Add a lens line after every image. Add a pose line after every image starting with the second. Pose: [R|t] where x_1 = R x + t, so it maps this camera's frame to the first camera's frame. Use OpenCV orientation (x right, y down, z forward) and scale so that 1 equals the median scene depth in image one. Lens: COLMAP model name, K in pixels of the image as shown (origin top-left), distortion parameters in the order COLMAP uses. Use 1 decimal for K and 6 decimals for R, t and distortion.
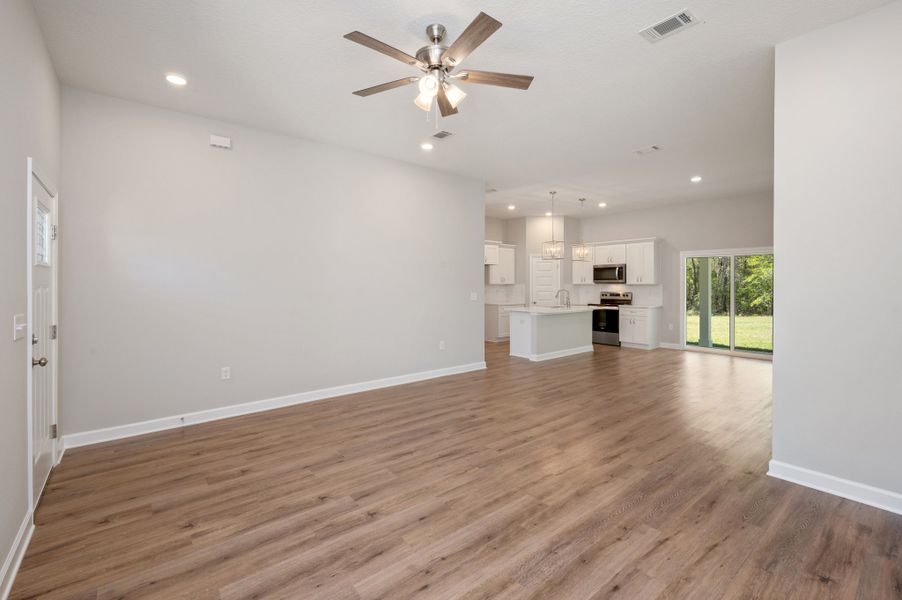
lens RADIAL K [[385.3, 0, 452.5], [0, 385.3, 294.3], [0, 0, 1]] dist [0.000485, -0.000102]
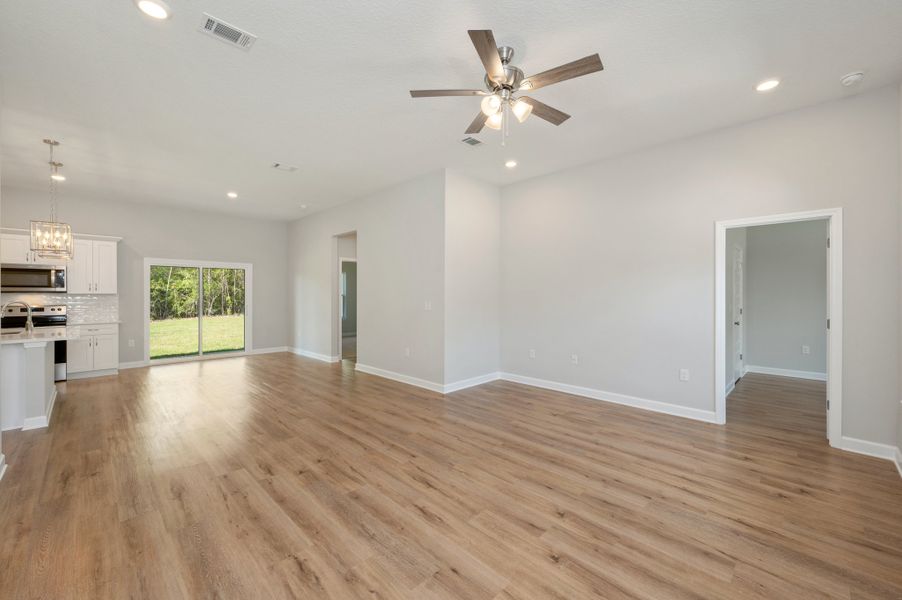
lens RADIAL K [[361.4, 0, 444.8], [0, 361.4, 298.0], [0, 0, 1]] dist [0.000564, -0.000048]
pose [[-0.078157, -0.007520, 0.996913, -0.729696], [0.028288, 0.999552, 0.009758, -0.011887], [-0.996540, 0.028963, -0.077910, 0.879252]]
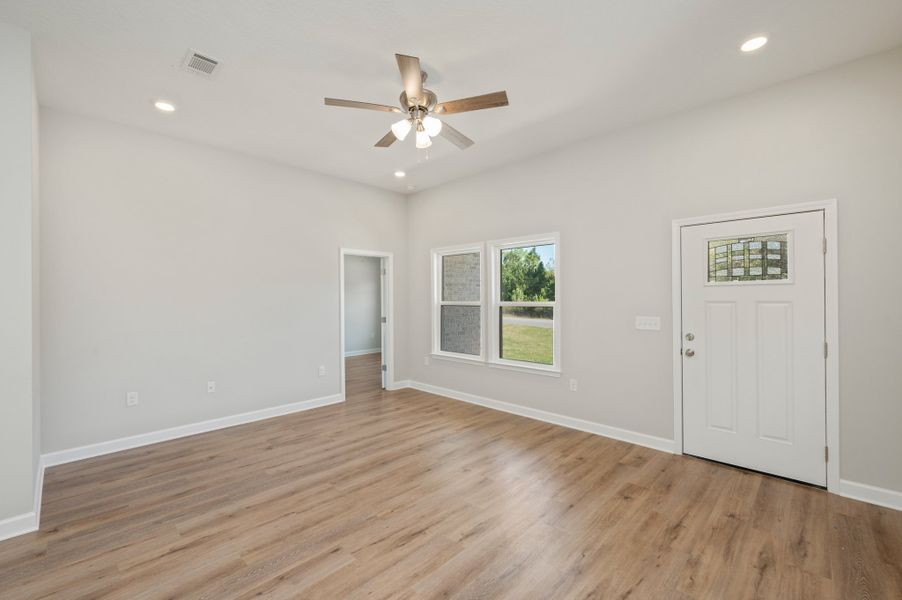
lens RADIAL K [[385.3, 0, 441.4], [0, 385.3, 297.8], [0, 0, 1]] dist [0.000485, -0.000102]
pose [[-0.995793, 0.008821, -0.091202, -0.001555], [0.006186, 0.999556, 0.029131, -0.050916], [0.091418, 0.028444, -0.995406, 1.502967]]
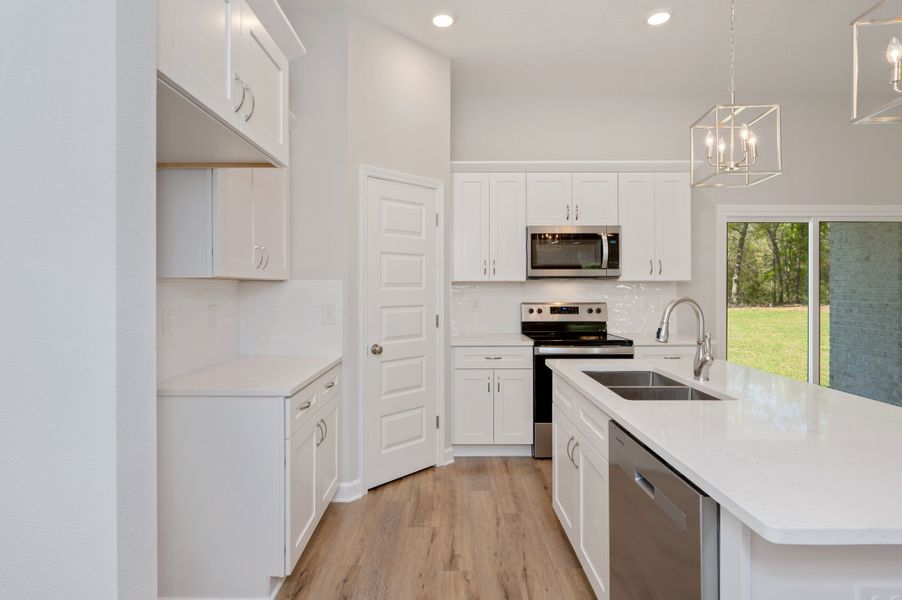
lens RADIAL K [[445.7, 0, 448.2], [0, 445.7, 294.0], [0, 0, 1]] dist [-0.000387, -0.000128]
pose [[0.656199, -0.015296, 0.754433, 0.053773], [0.016713, 0.999844, 0.005735, -0.049503], [-0.754403, 0.008845, 0.656352, 2.154898]]
